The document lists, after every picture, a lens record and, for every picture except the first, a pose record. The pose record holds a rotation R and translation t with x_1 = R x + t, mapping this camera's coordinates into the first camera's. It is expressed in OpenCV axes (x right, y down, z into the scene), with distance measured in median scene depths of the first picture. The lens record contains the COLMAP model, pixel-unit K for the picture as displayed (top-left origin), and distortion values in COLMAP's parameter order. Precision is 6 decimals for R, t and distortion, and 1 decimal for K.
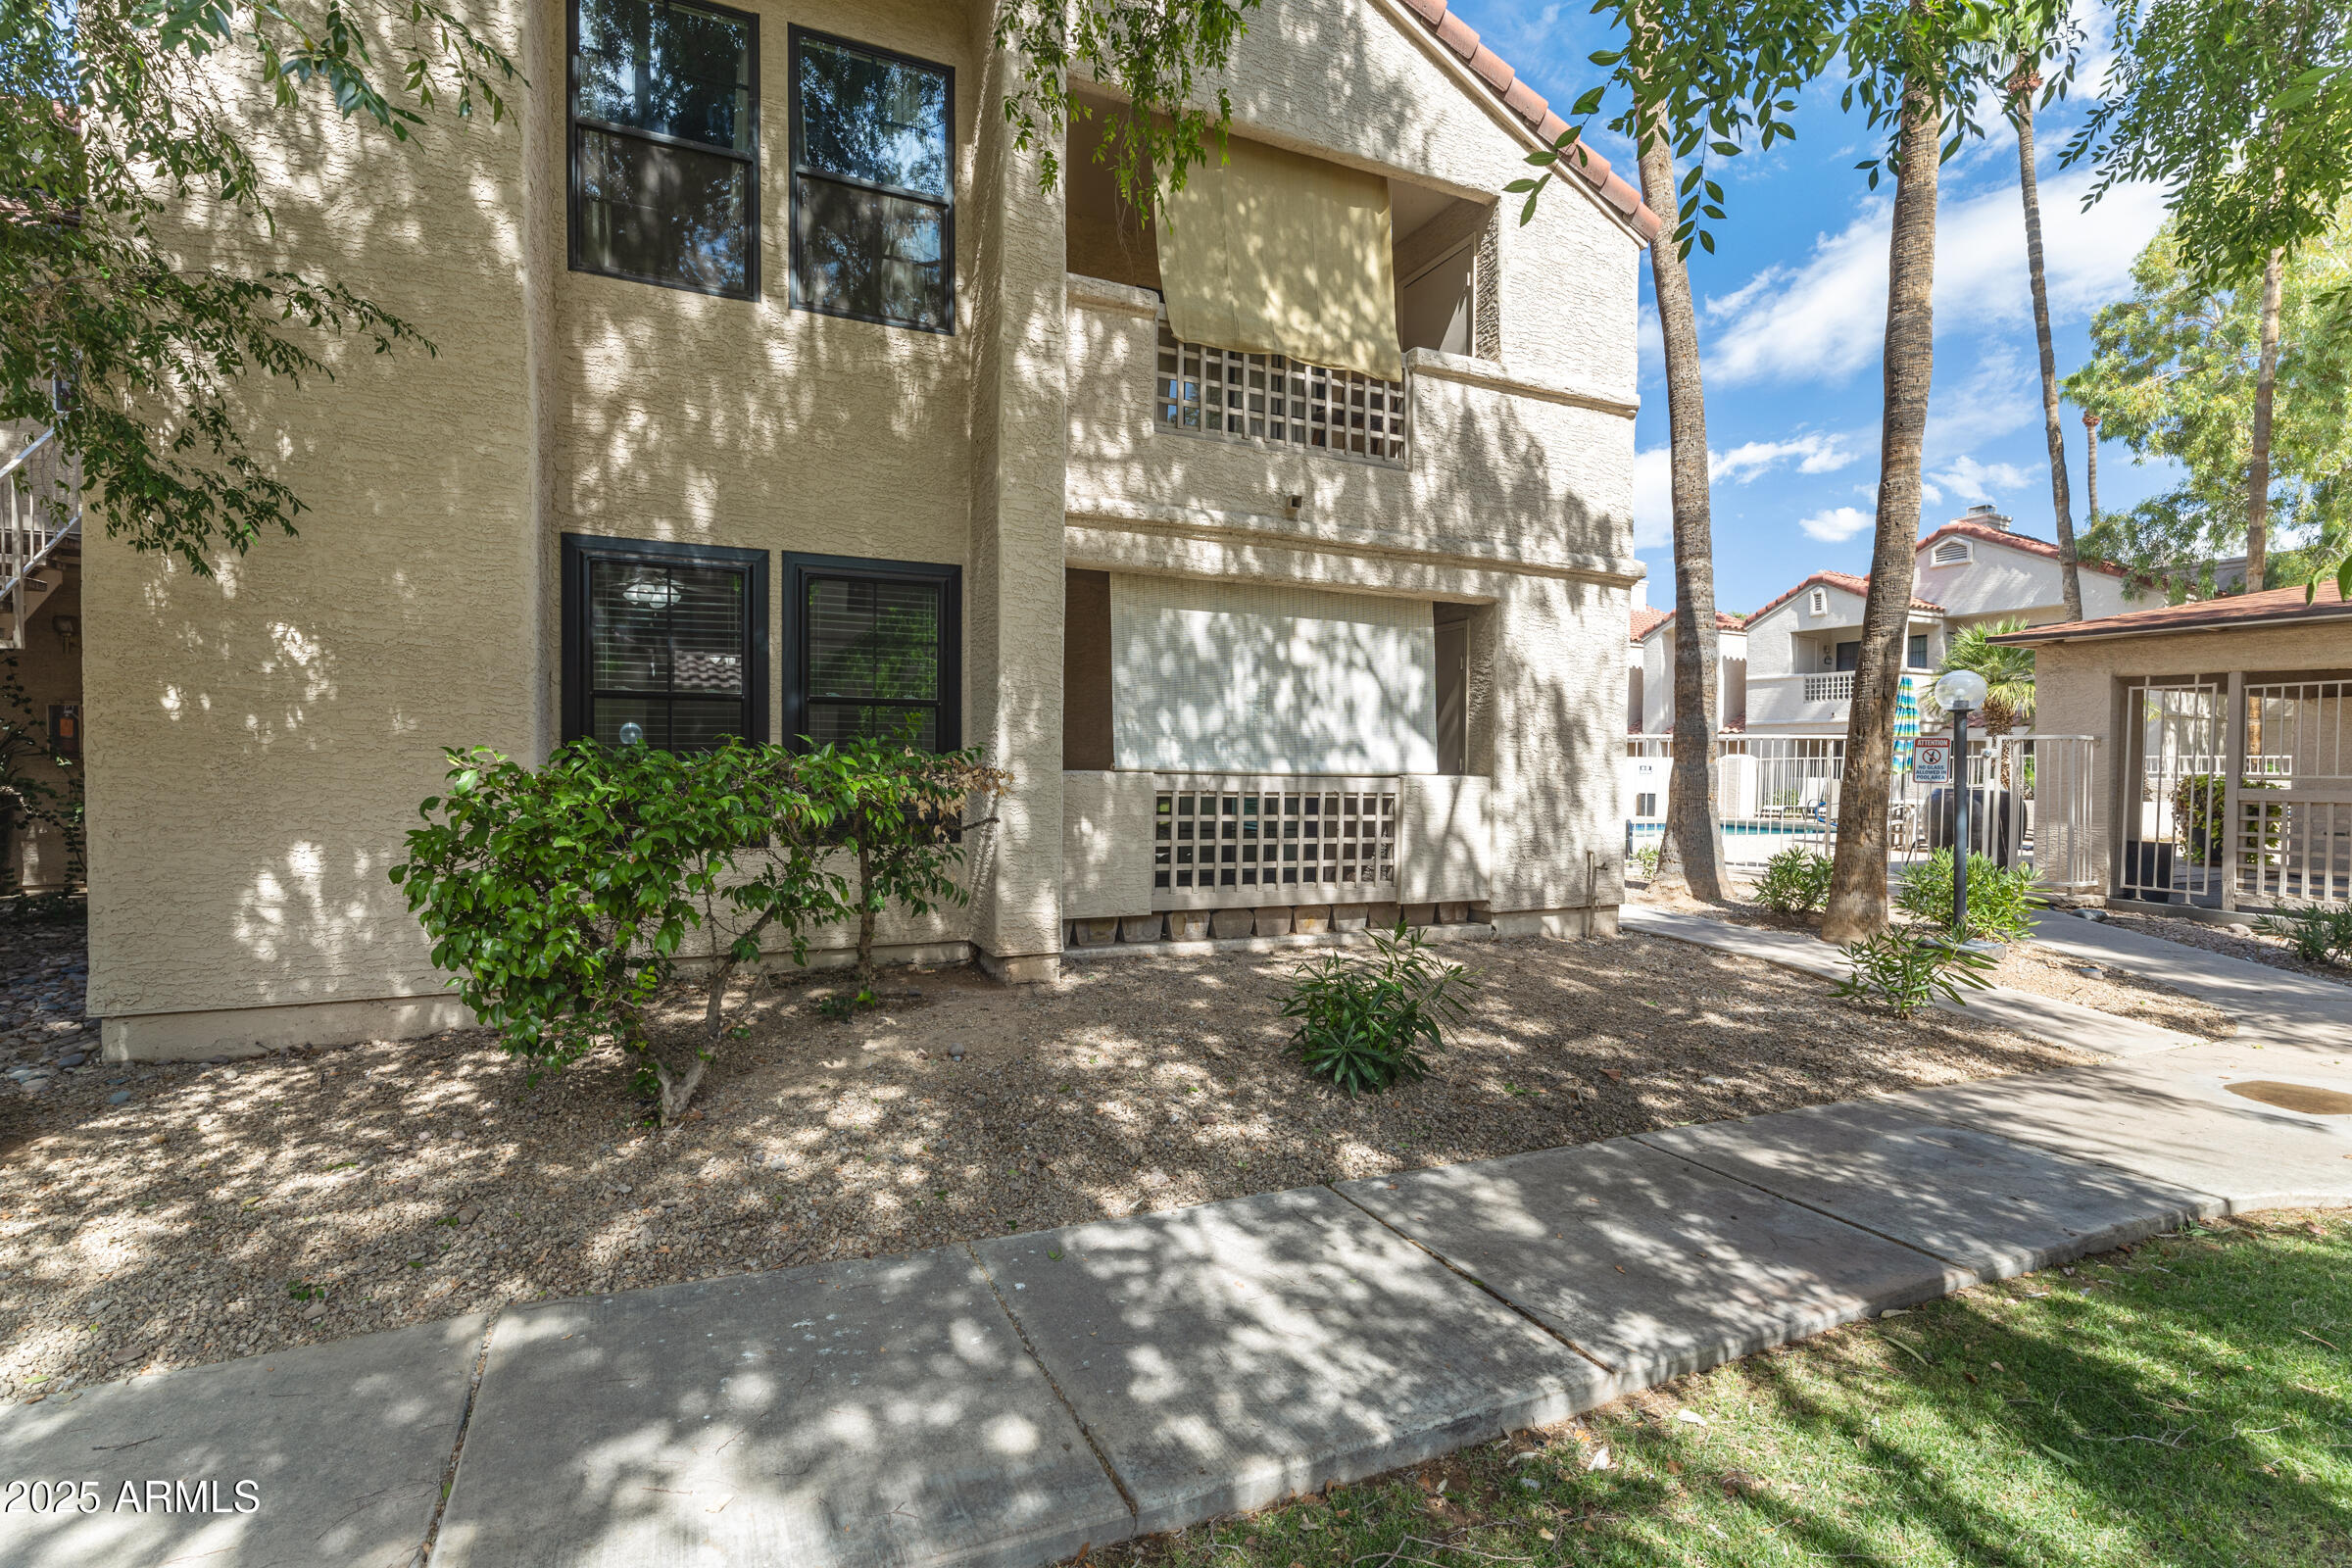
lens RADIAL K [[1091.9, 0, 1191.5], [0, 1091.9, 789.9], [0, 0, 1]] dist [0.008430, -0.001984]
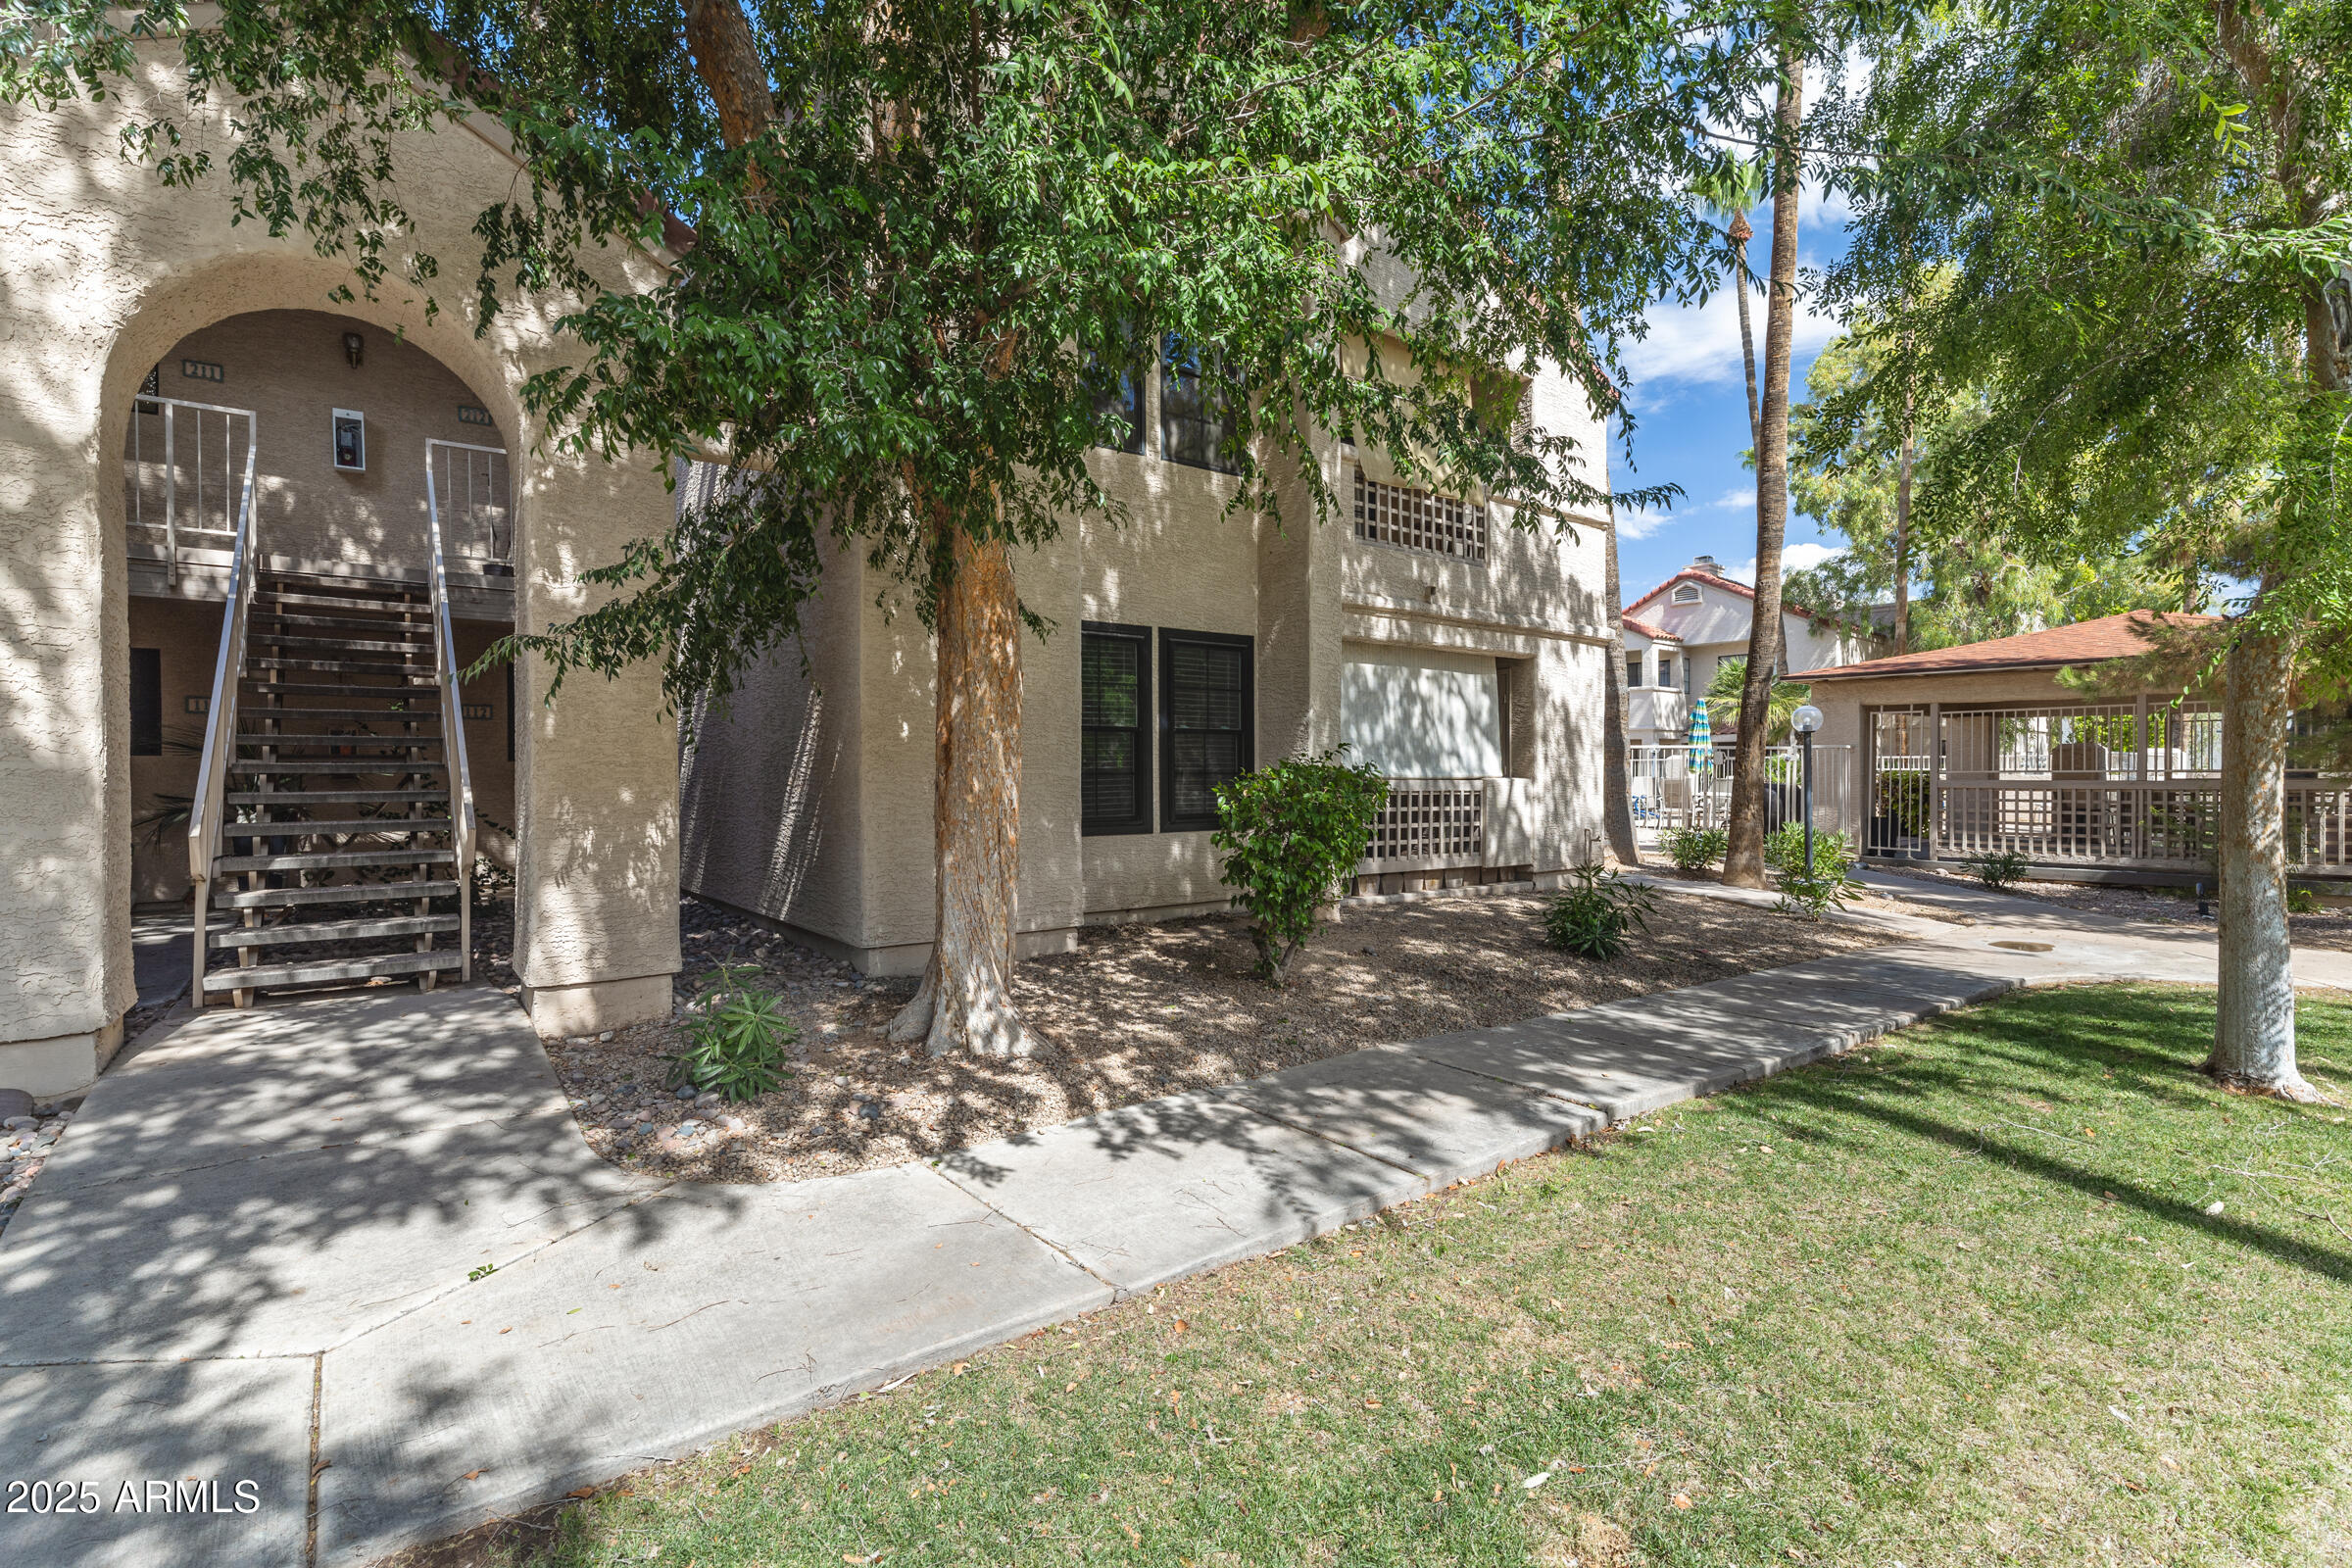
lens RADIAL K [[1091.9, 0, 1155.8], [0, 1091.9, 794.7], [0, 0, 1]] dist [0.008430, -0.001984]
pose [[0.976172, -0.011771, 0.216681, -0.526140], [0.010089, 0.999910, 0.008867, -0.007239], [-0.216765, -0.006469, 0.976202, -0.289372]]
